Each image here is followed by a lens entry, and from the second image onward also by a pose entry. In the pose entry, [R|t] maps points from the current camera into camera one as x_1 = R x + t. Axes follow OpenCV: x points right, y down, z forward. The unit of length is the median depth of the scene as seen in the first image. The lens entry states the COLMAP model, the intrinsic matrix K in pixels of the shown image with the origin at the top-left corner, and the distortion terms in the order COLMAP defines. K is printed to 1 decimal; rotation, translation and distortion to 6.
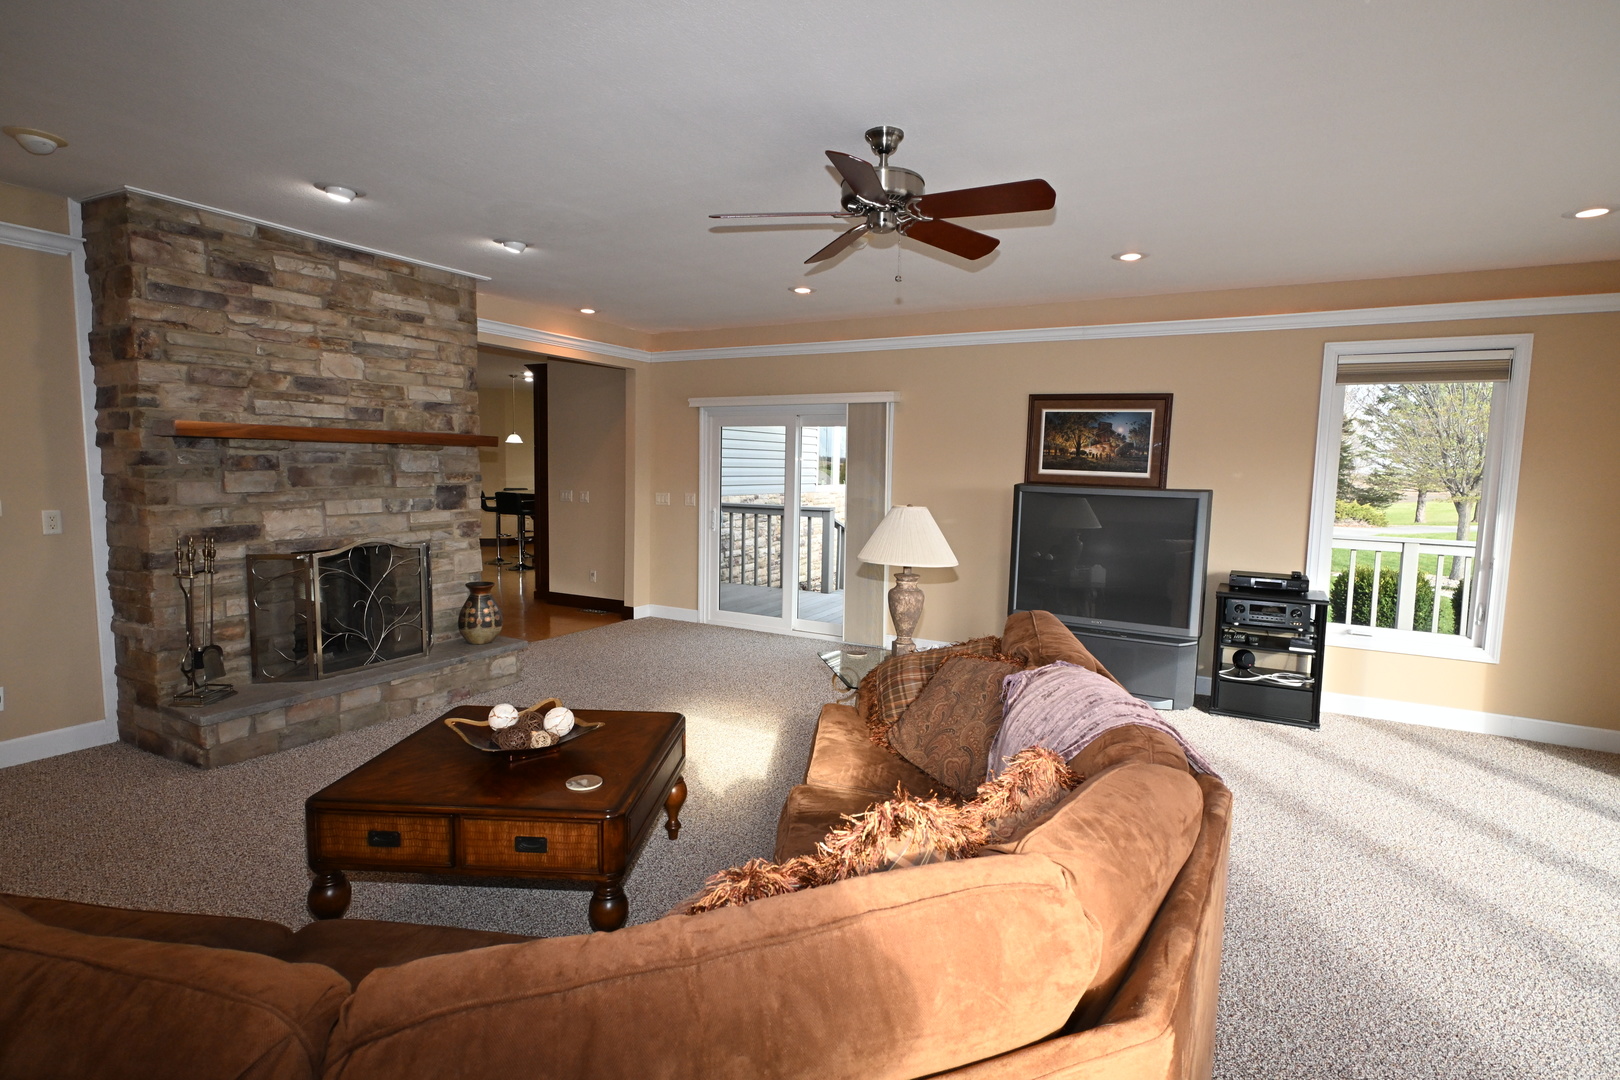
lens RADIAL K [[783.1, 0, 800.3], [0, 783.1, 546.6], [0, 0, 1]] dist [-0.002598, -0.000354]
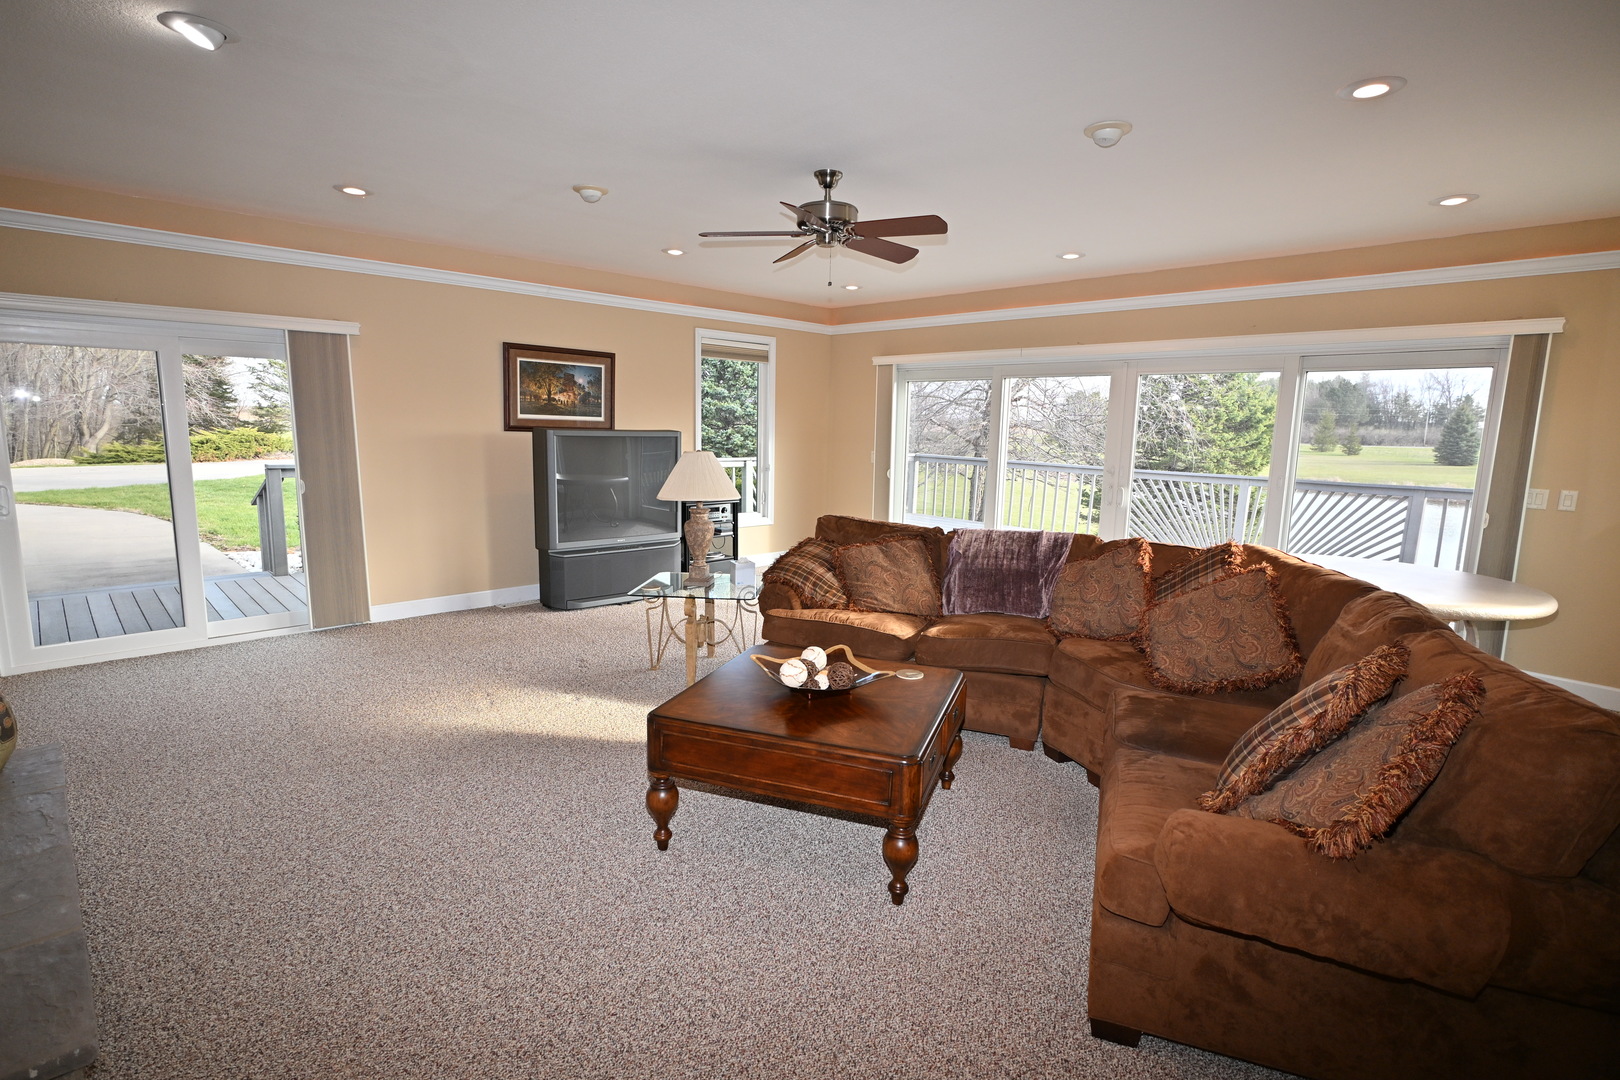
lens RADIAL K [[783.1, 0, 800.6], [0, 783.1, 533.6], [0, 0, 1]] dist [-0.002598, -0.000354]
pose [[0.300678, -0.152215, 0.941501, -0.640466], [0.085972, 0.987488, 0.132194, -0.048321], [-0.949843, 0.041195, 0.310002, 0.325453]]
